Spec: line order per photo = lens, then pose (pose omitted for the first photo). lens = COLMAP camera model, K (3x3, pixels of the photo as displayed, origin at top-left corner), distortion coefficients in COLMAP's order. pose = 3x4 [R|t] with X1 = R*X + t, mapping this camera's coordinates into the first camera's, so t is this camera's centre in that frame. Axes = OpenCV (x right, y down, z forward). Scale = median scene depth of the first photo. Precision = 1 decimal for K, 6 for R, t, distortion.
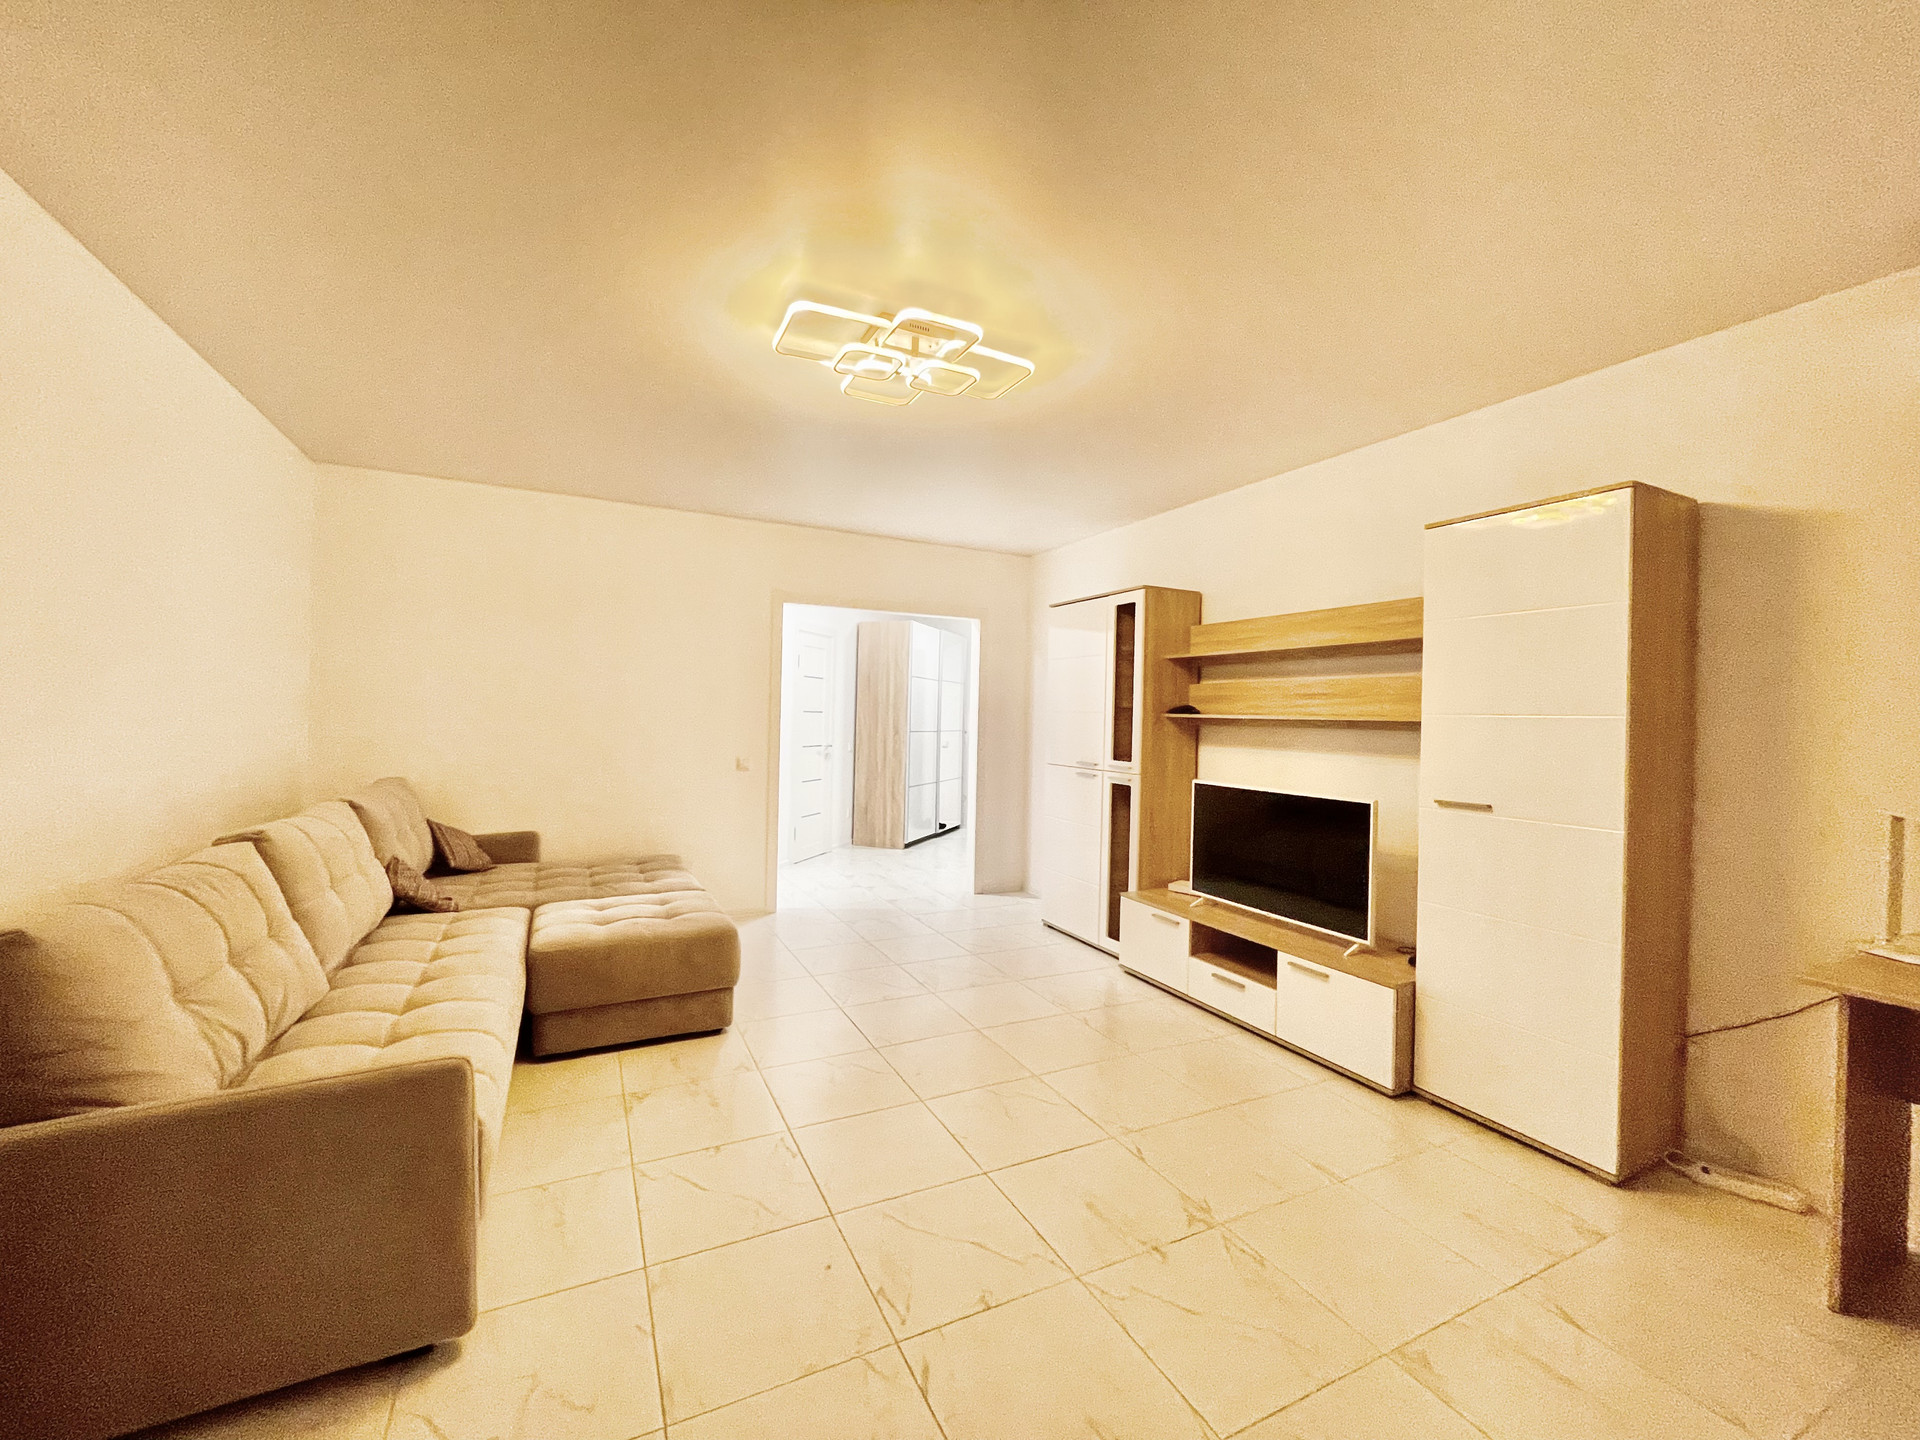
lens RADIAL K [[789.8, 0, 977.4], [0, 789.8, 714.4], [0, 0, 1]] dist [0.012401, -0.000488]
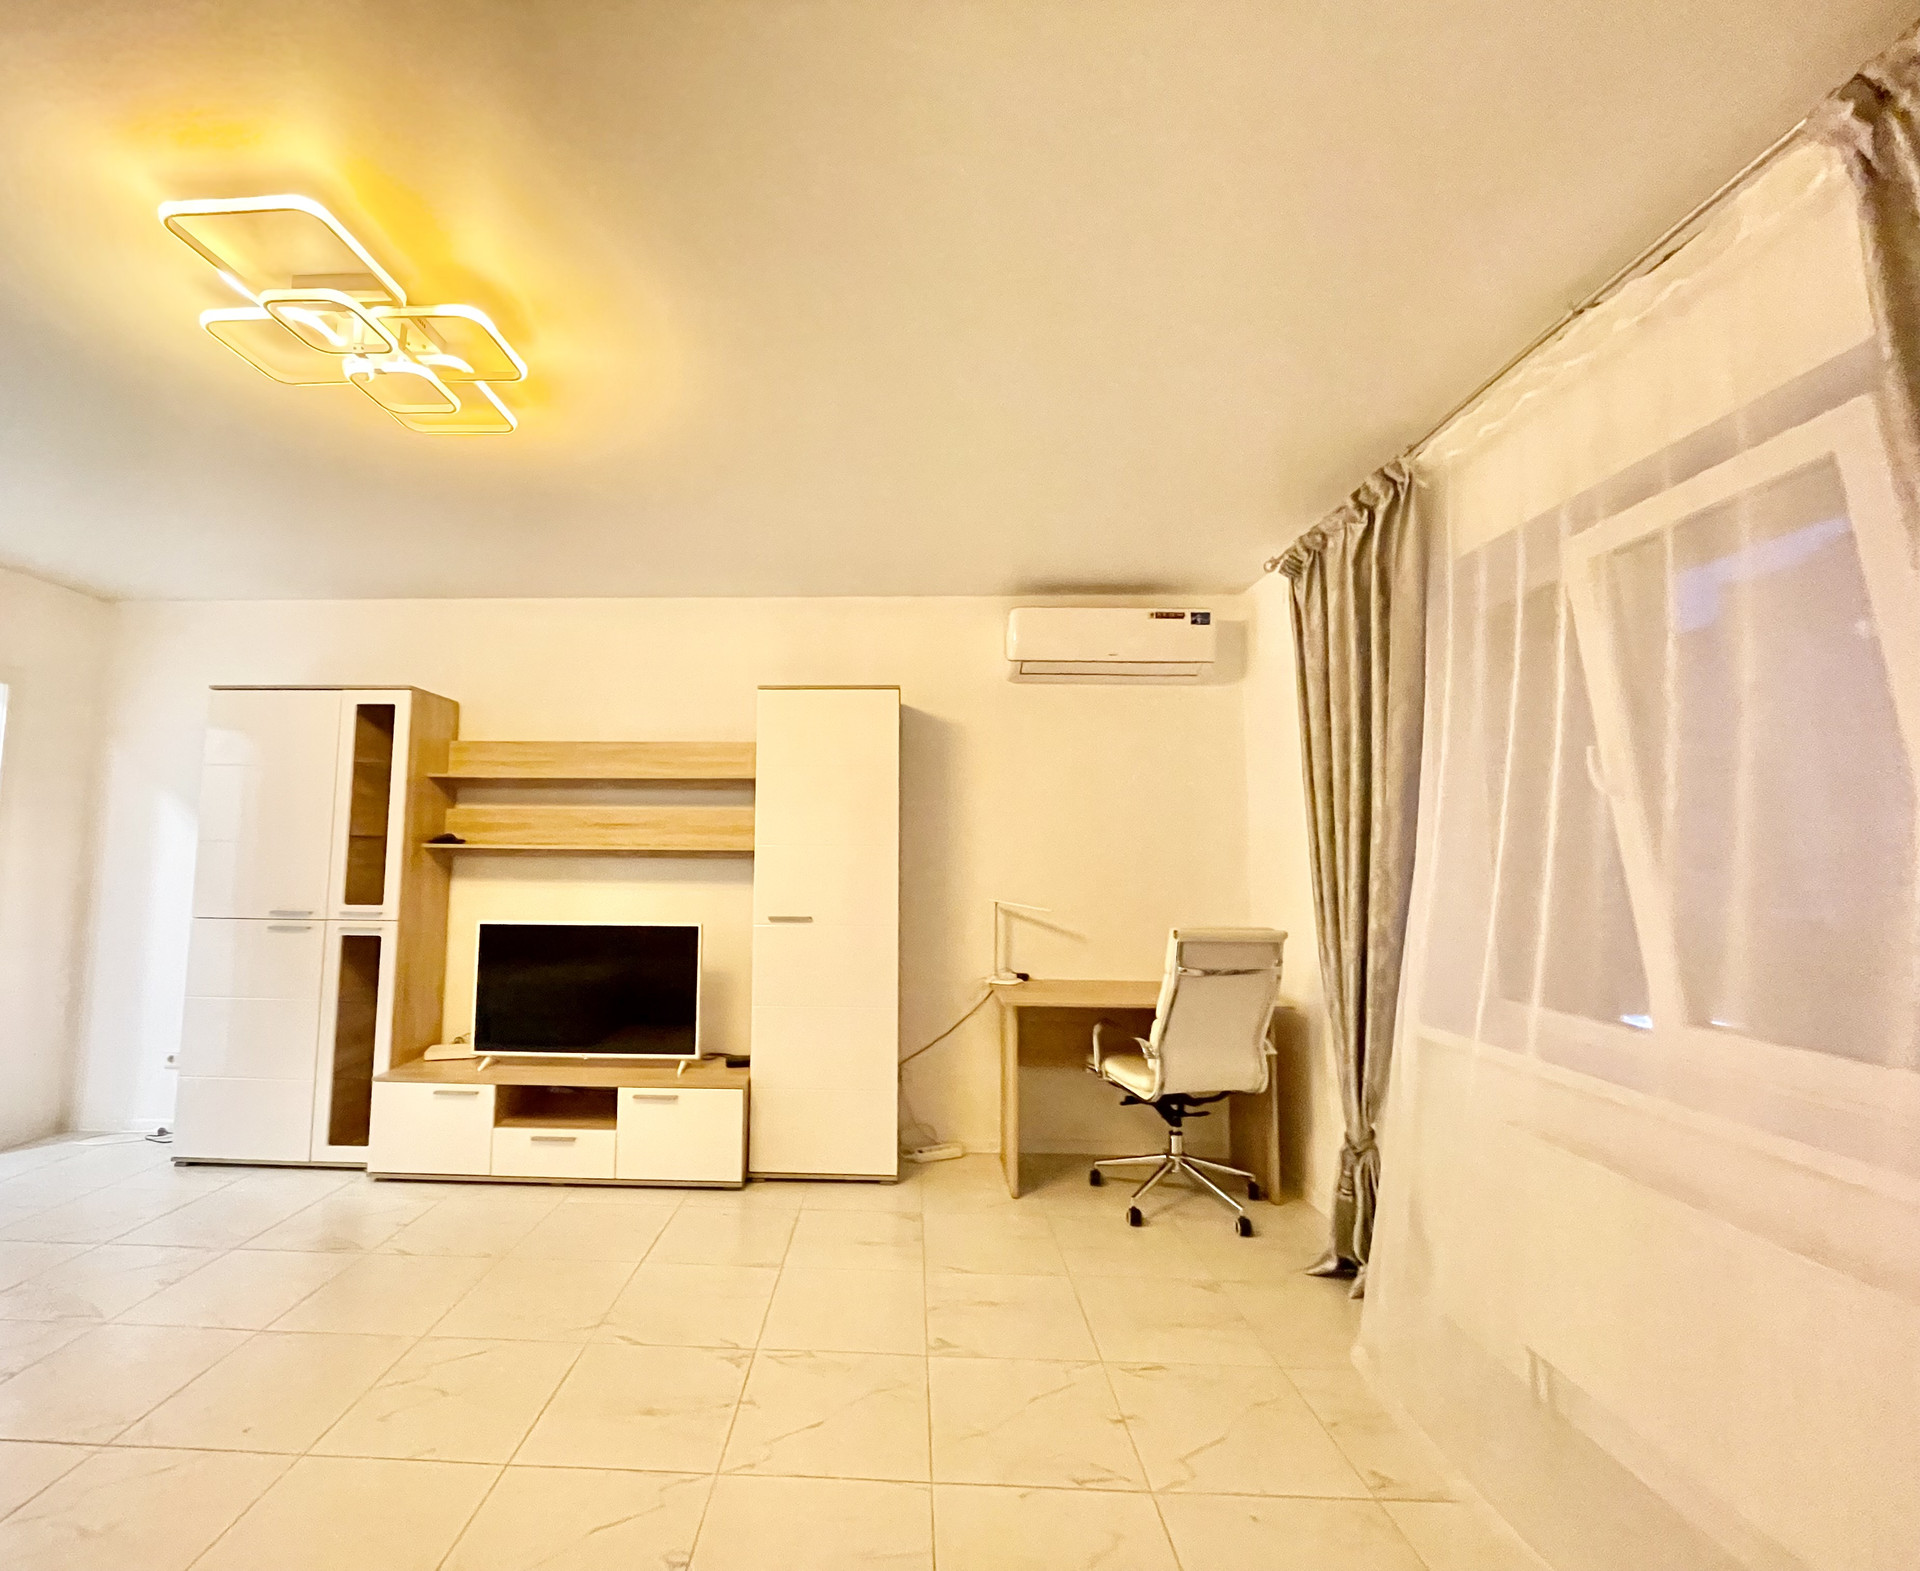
lens RADIAL K [[787.2, 0, 960.0], [0, 787.2, 785.5], [0, 0, 1]] dist [-0.000219, 0.000271]
pose [[0.491878, 0.062731, 0.868401, -0.233120], [-0.000516, 0.997422, -0.071759, -0.002936], [-0.870664, 0.034849, 0.490643, 0.122272]]
